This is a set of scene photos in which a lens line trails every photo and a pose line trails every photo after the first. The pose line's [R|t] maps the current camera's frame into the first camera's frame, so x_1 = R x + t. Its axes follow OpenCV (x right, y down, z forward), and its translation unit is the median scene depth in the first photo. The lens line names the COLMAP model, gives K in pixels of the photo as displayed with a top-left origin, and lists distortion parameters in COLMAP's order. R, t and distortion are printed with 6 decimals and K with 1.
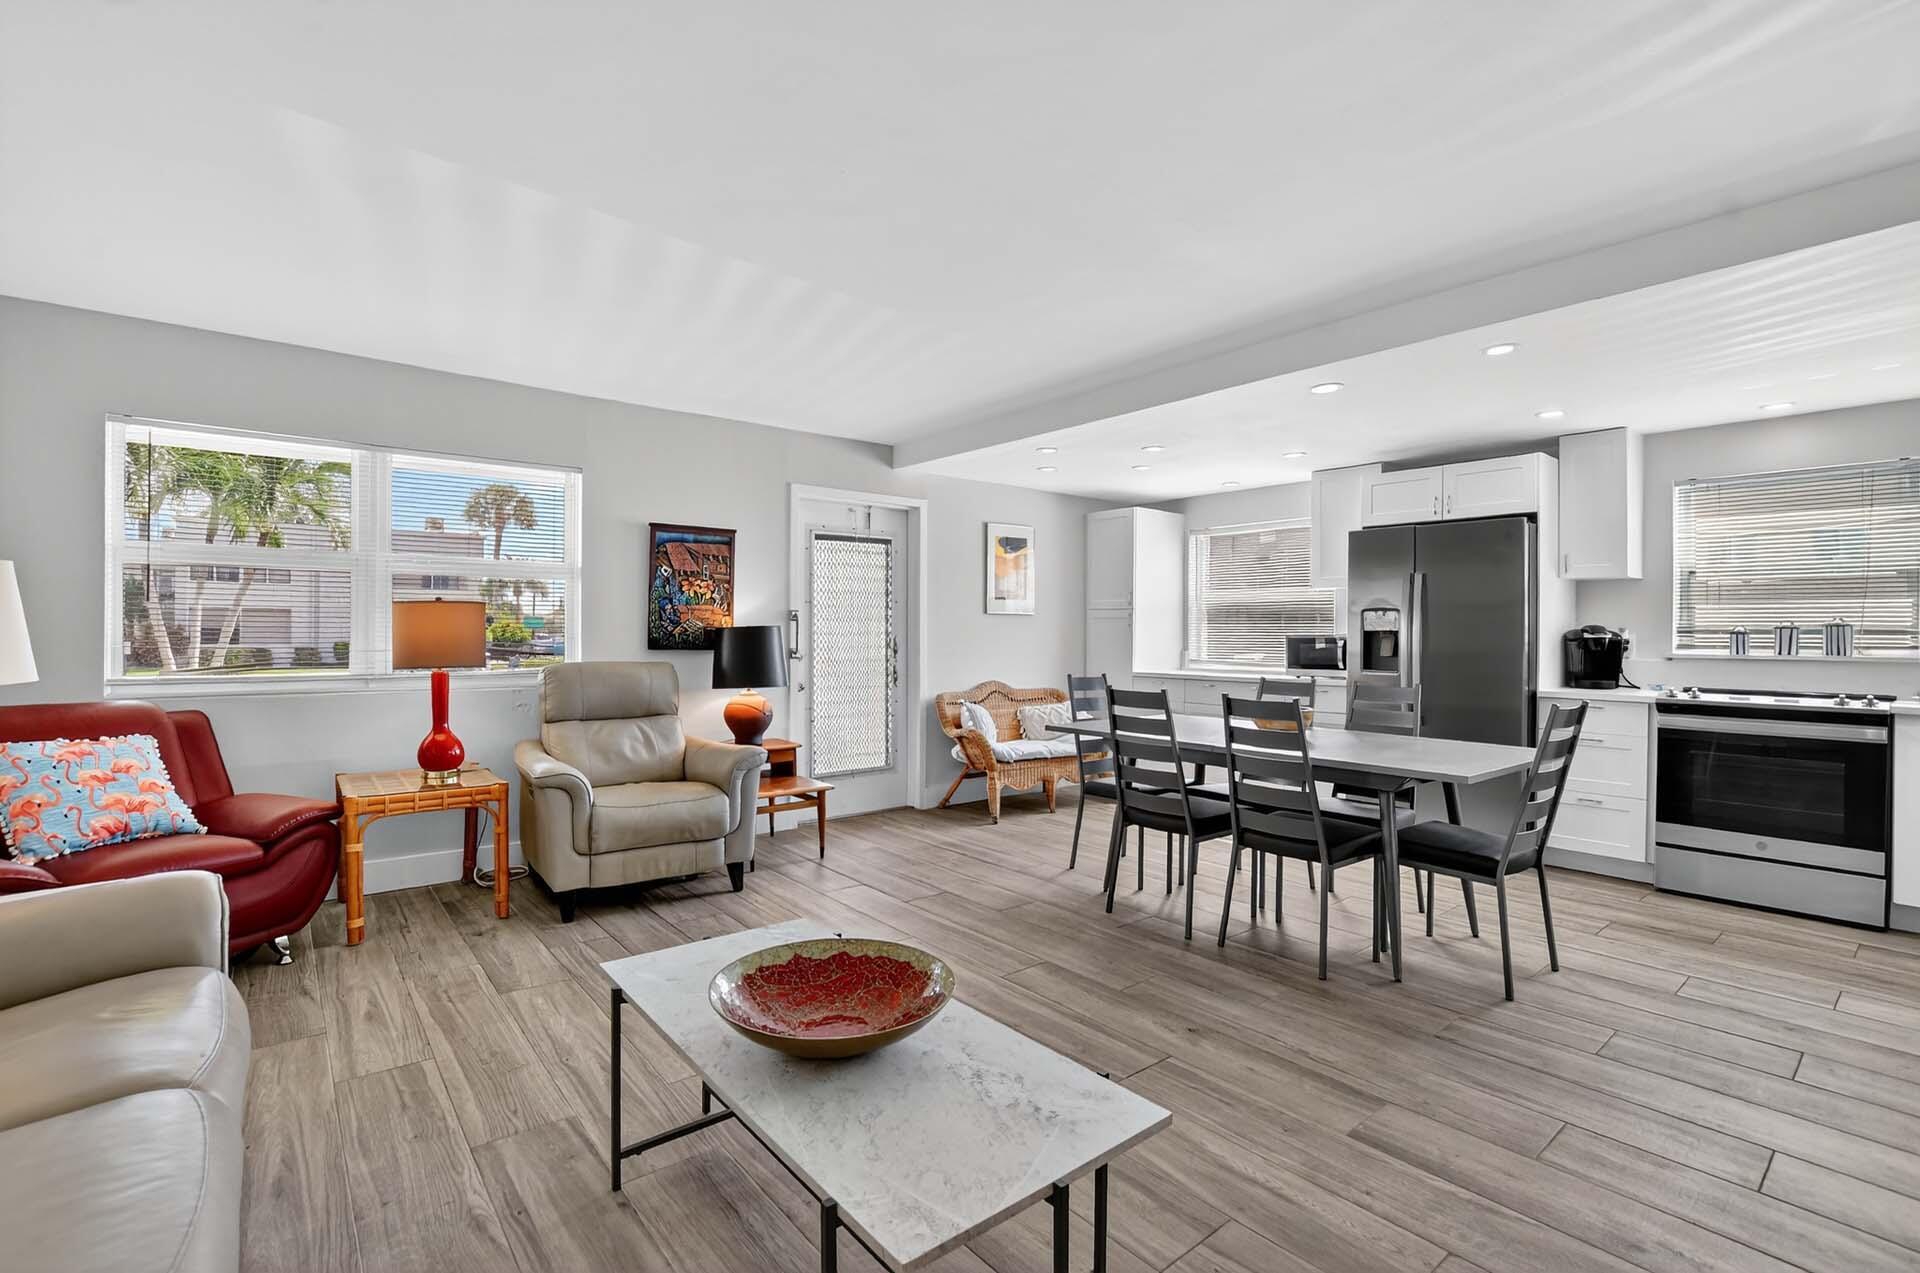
lens RADIAL K [[857.4, 0, 960.0], [0, 857.4, 636.5], [0, 0, 1]] dist [-0.023317, -0.000039]
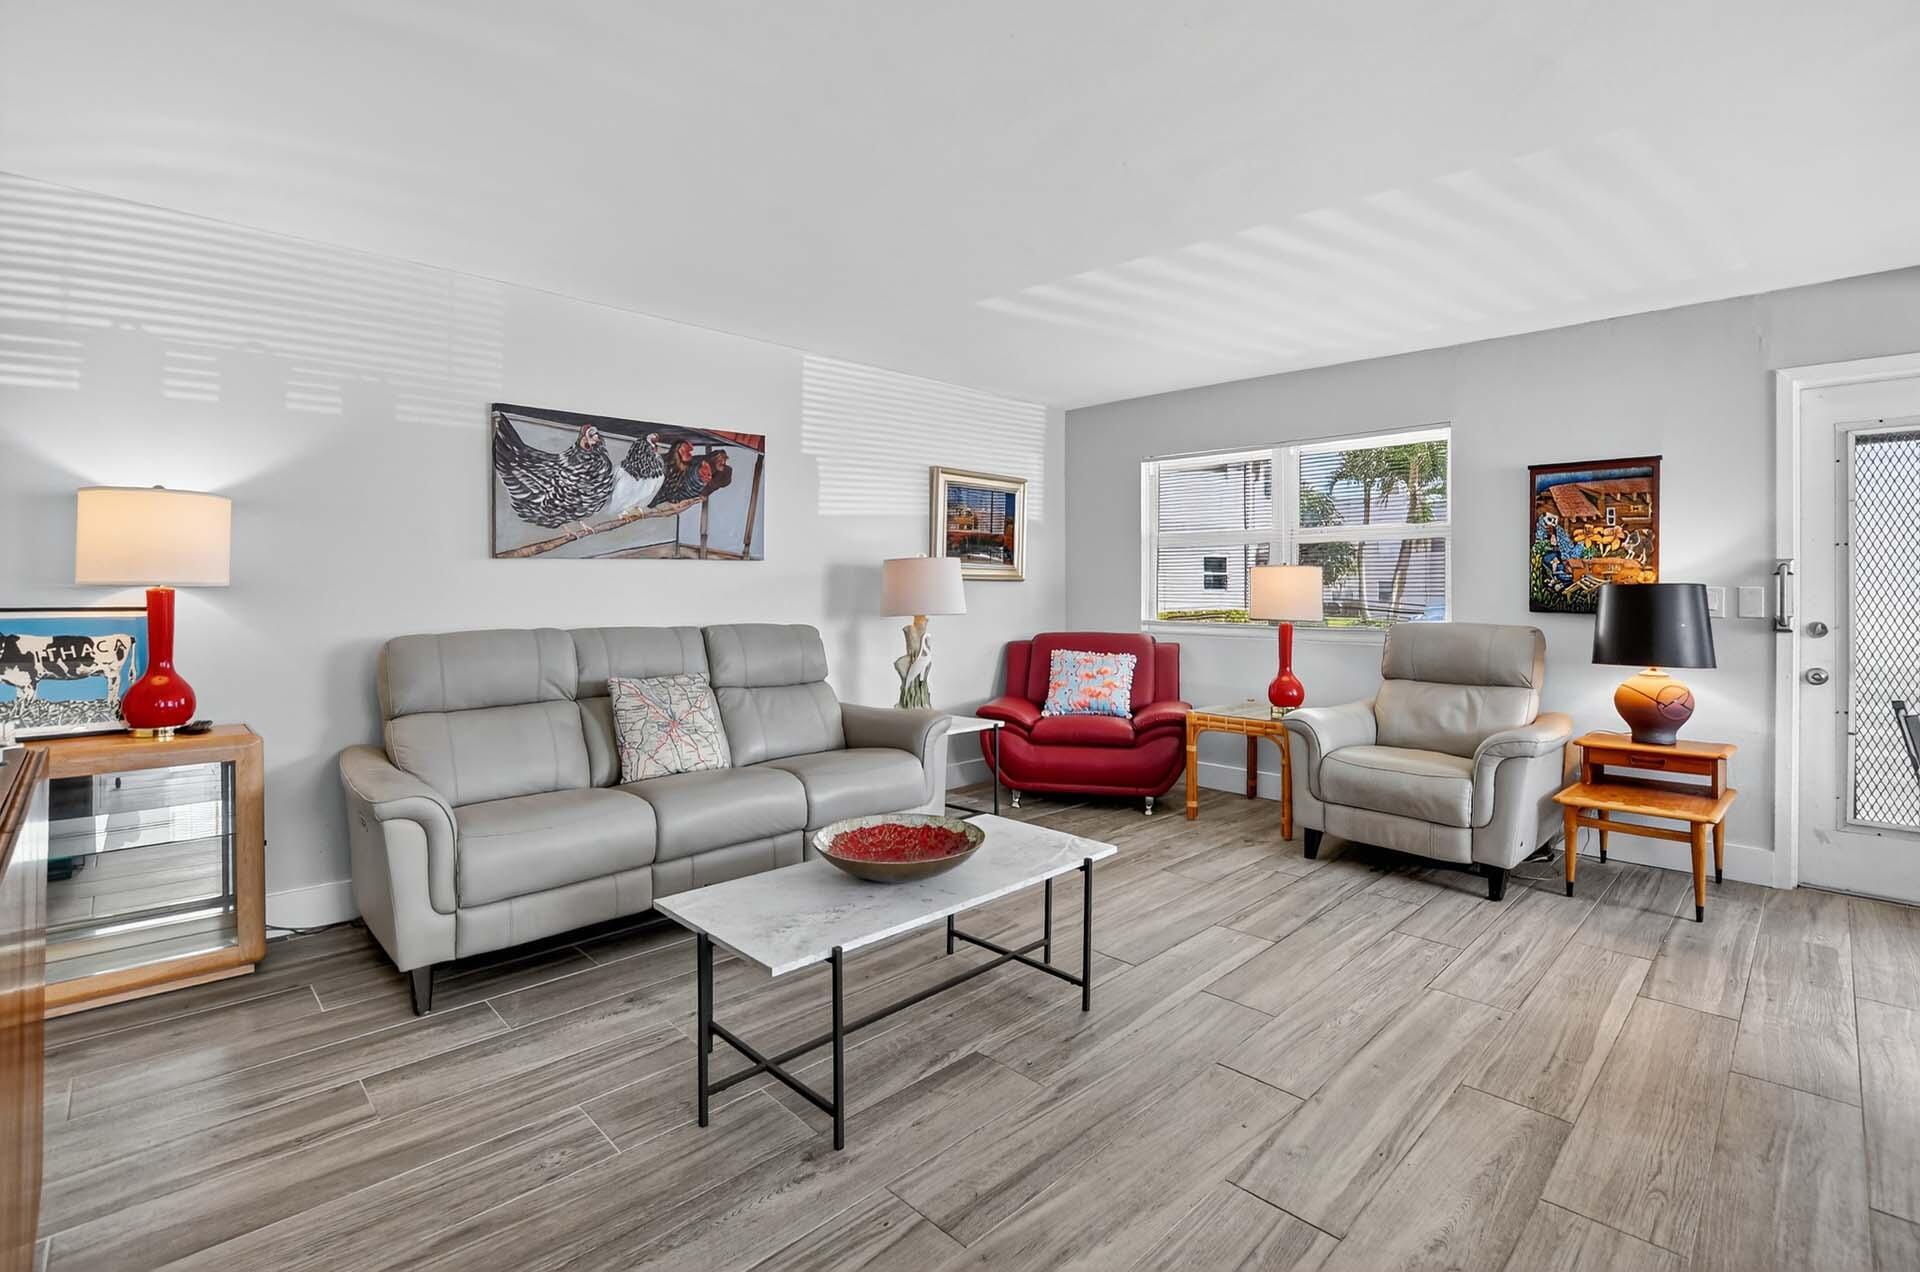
lens RADIAL K [[884.8, 0, 961.4], [0, 884.8, 587.8], [0, 0, 1]] dist [-0.033583, -0.000170]
pose [[0.089079, -0.005398, -0.996010, 0.527997], [-0.007687, 0.999952, -0.006107, 0.000816], [0.995995, 0.008200, 0.089034, 0.389403]]
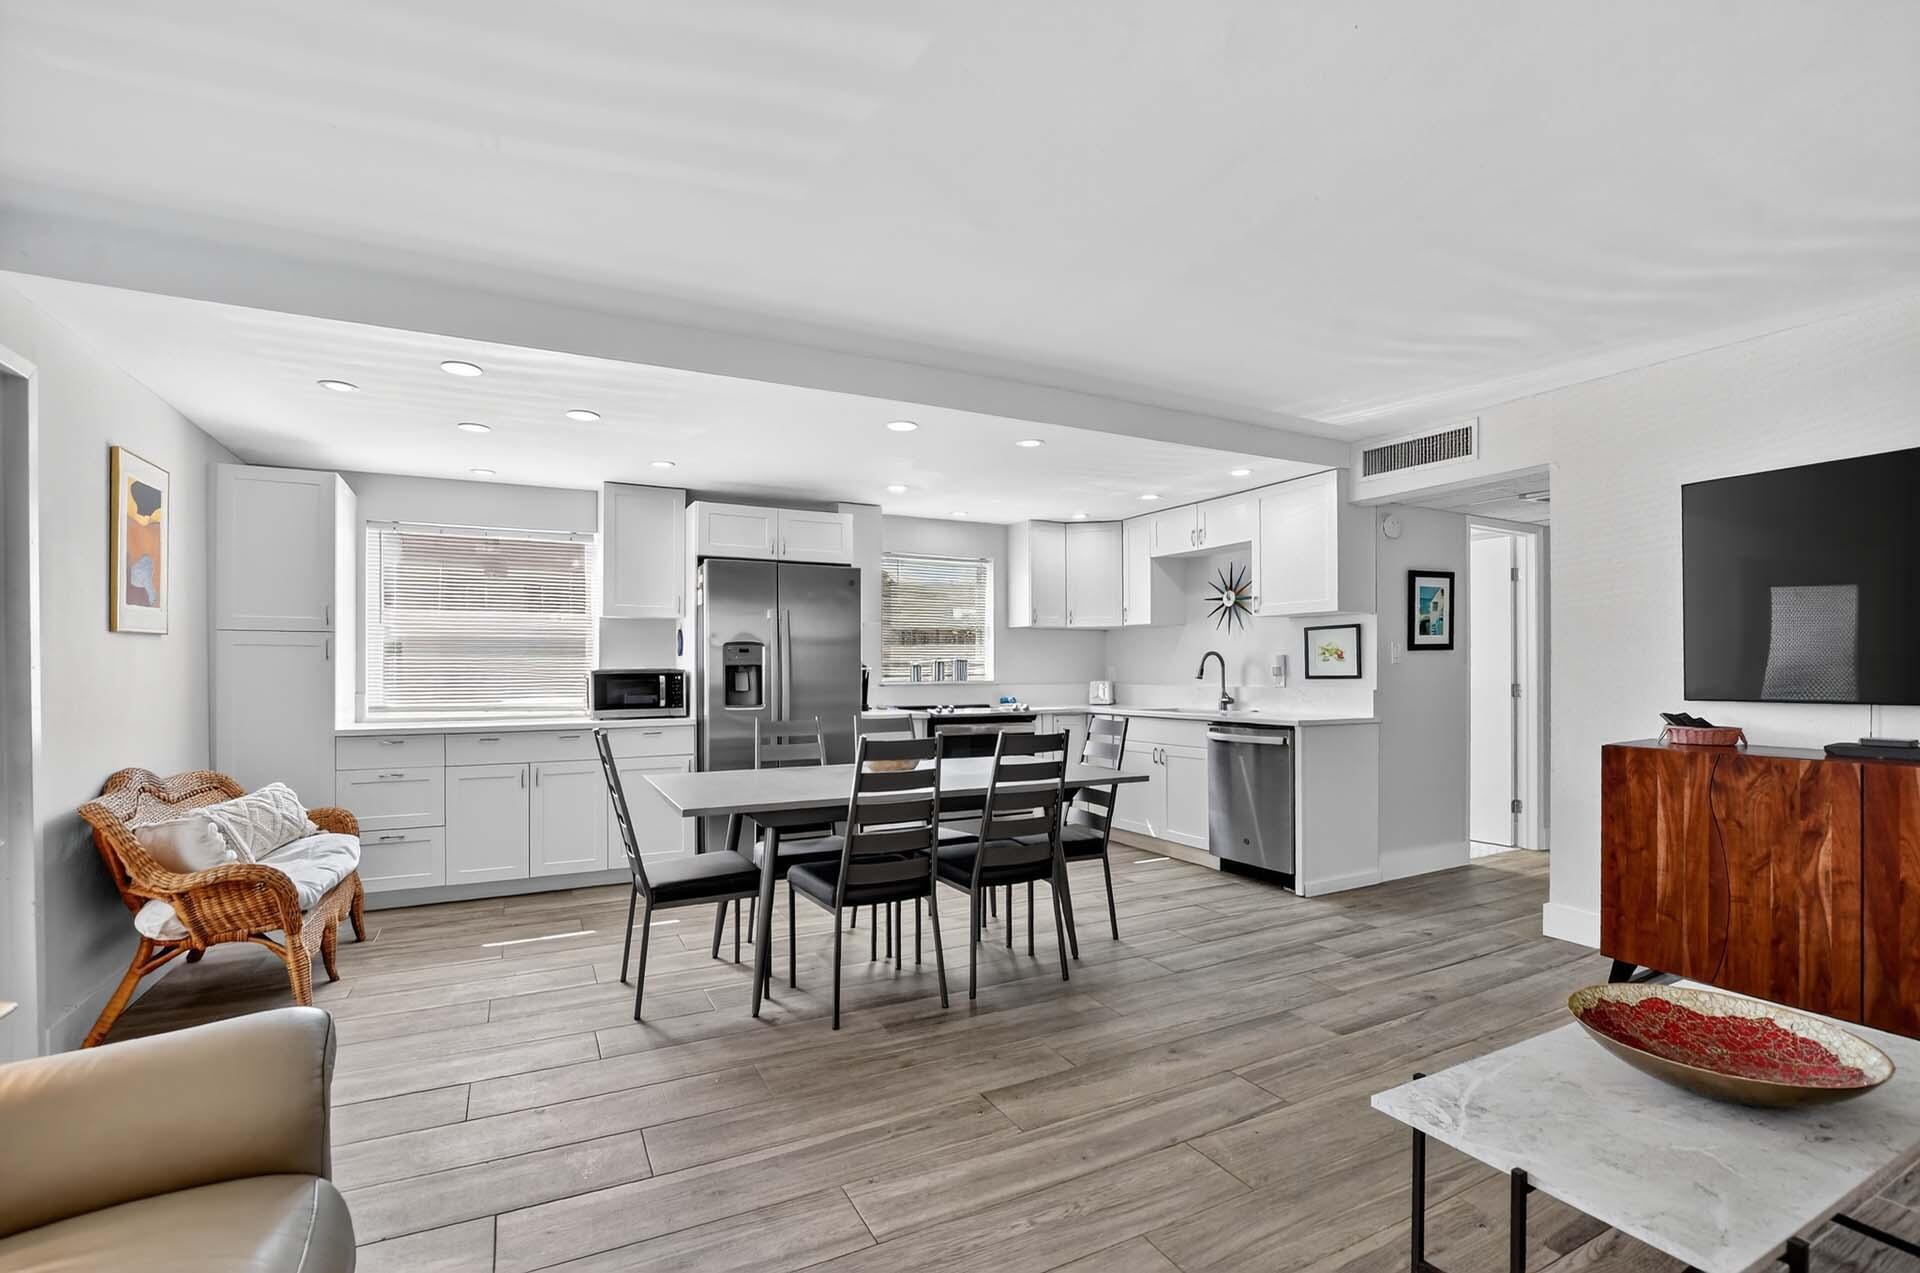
lens RADIAL K [[863.4, 0, 960.8], [0, 863.4, 667.4], [0, 0, 1]] dist [-0.027851, -0.000035]
pose [[0.210659, -0.005453, 0.977544, -0.508131], [0.010104, 0.999943, 0.003401, -0.006033], [-0.977507, 0.009161, 0.210702, 0.657504]]
